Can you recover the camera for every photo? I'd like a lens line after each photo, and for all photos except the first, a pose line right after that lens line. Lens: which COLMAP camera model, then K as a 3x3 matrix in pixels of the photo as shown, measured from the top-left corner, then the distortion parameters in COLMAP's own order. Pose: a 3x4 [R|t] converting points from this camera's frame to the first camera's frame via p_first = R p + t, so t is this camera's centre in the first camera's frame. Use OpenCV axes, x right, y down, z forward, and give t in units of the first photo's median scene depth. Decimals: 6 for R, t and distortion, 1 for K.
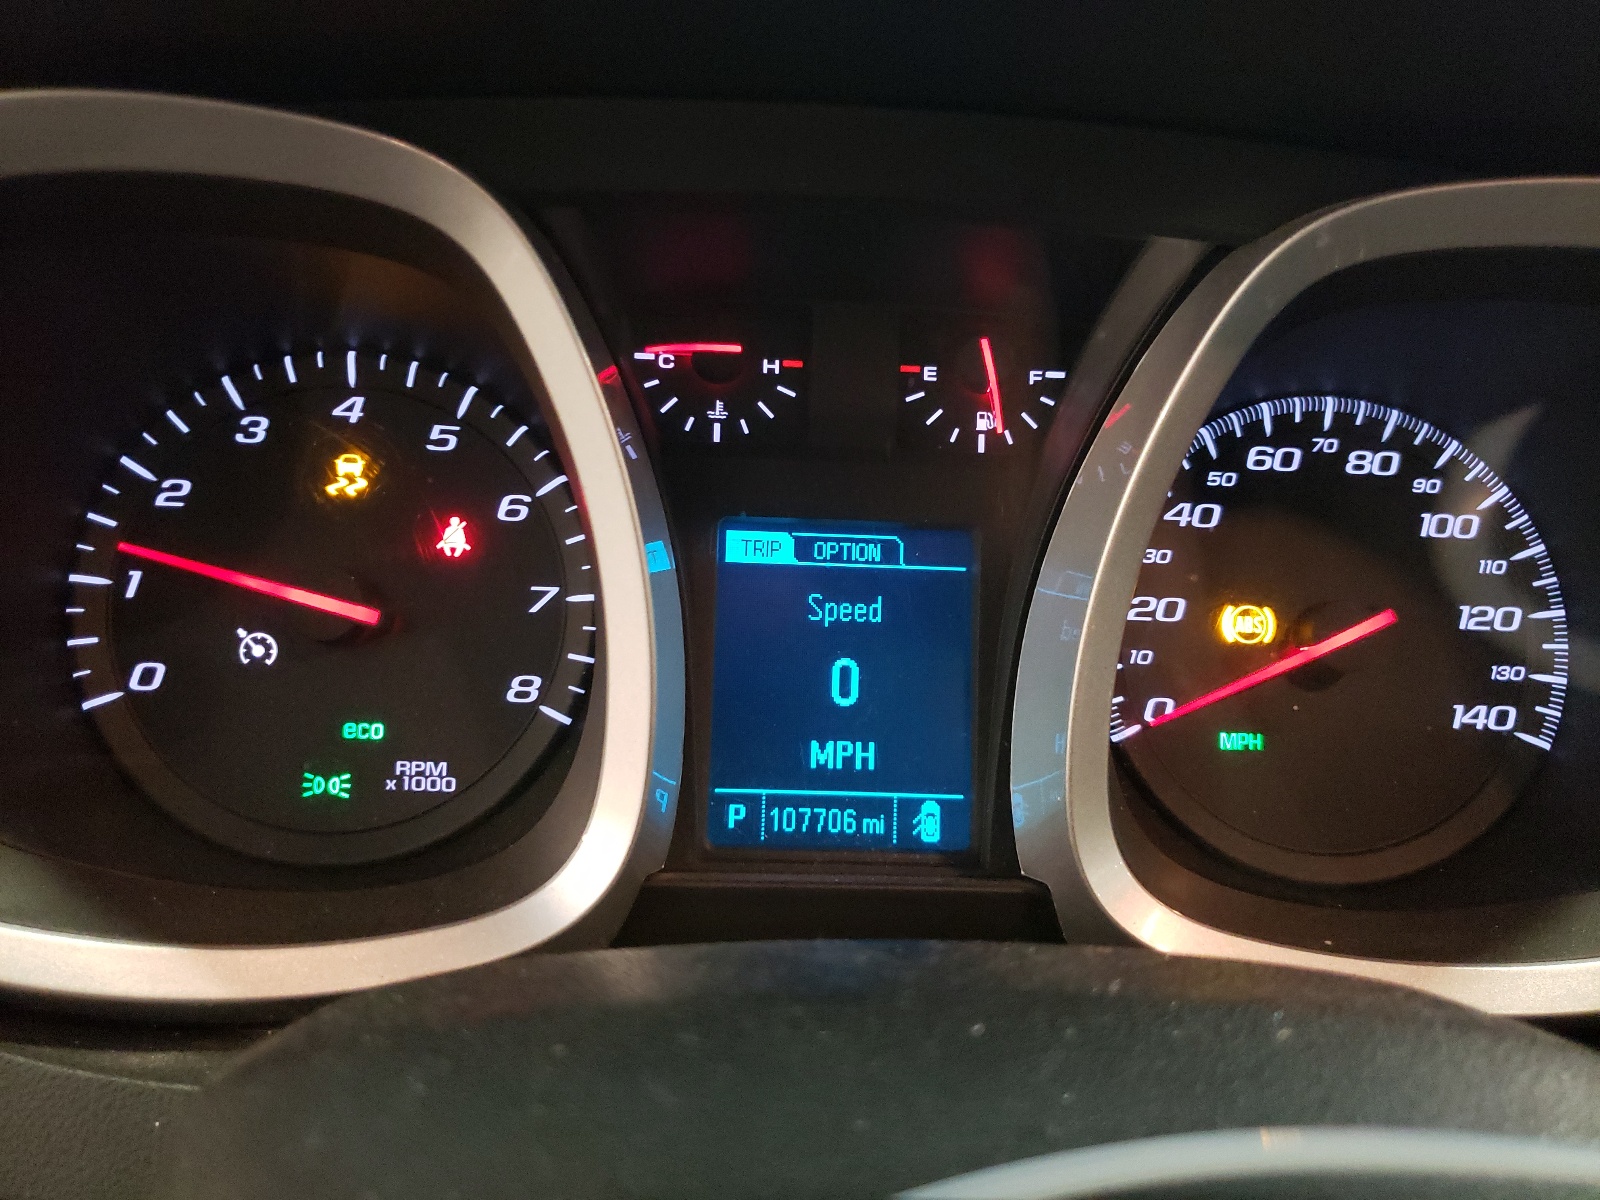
lens RADIAL K [[1232.6, 0, 796.2], [0, 1232.6, 602.5], [0, 0, 1]] dist [-0.044027, -0.001090]
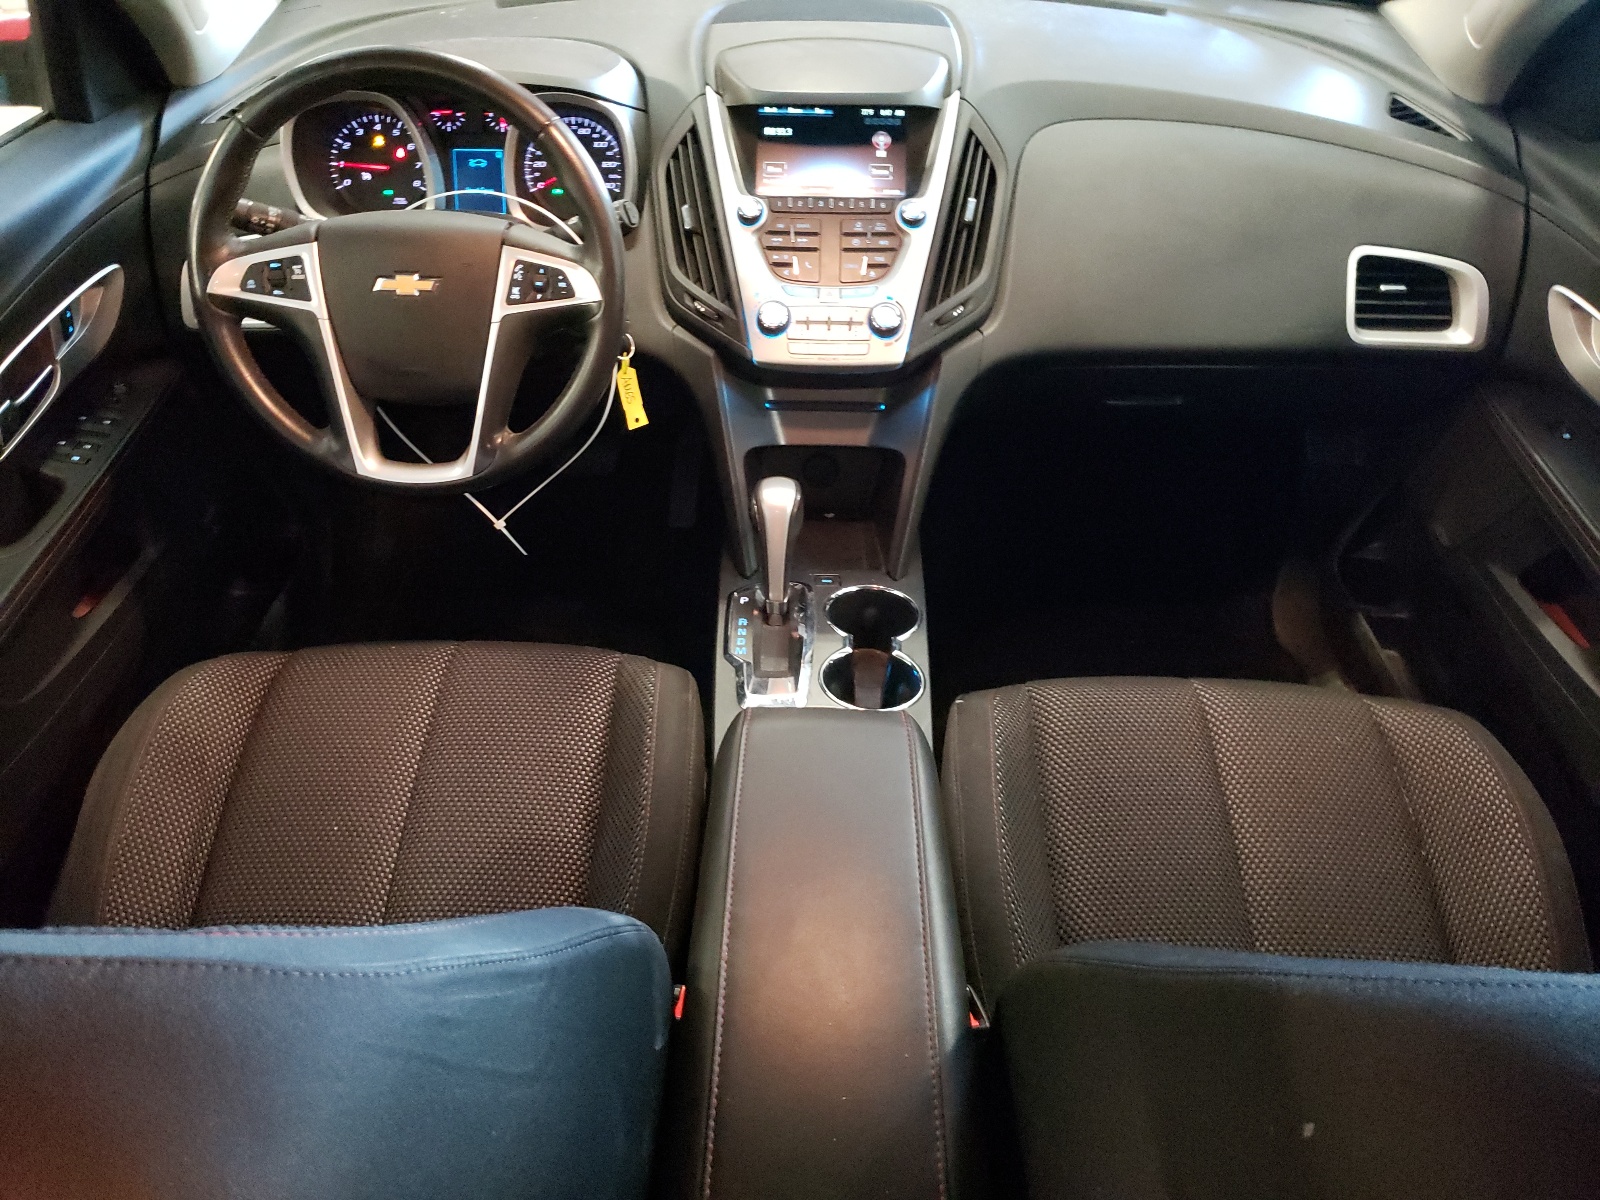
lens RADIAL K [[1232.6, 0, 803.2], [0, 1232.6, 596.7], [0, 0, 1]] dist [-0.044027, -0.001090]
pose [[0.995735, 0.018103, -0.090463, 1.889229], [0.016042, 0.931649, 0.363005, -0.147796], [0.090851, -0.362908, 0.927385, -4.240271]]
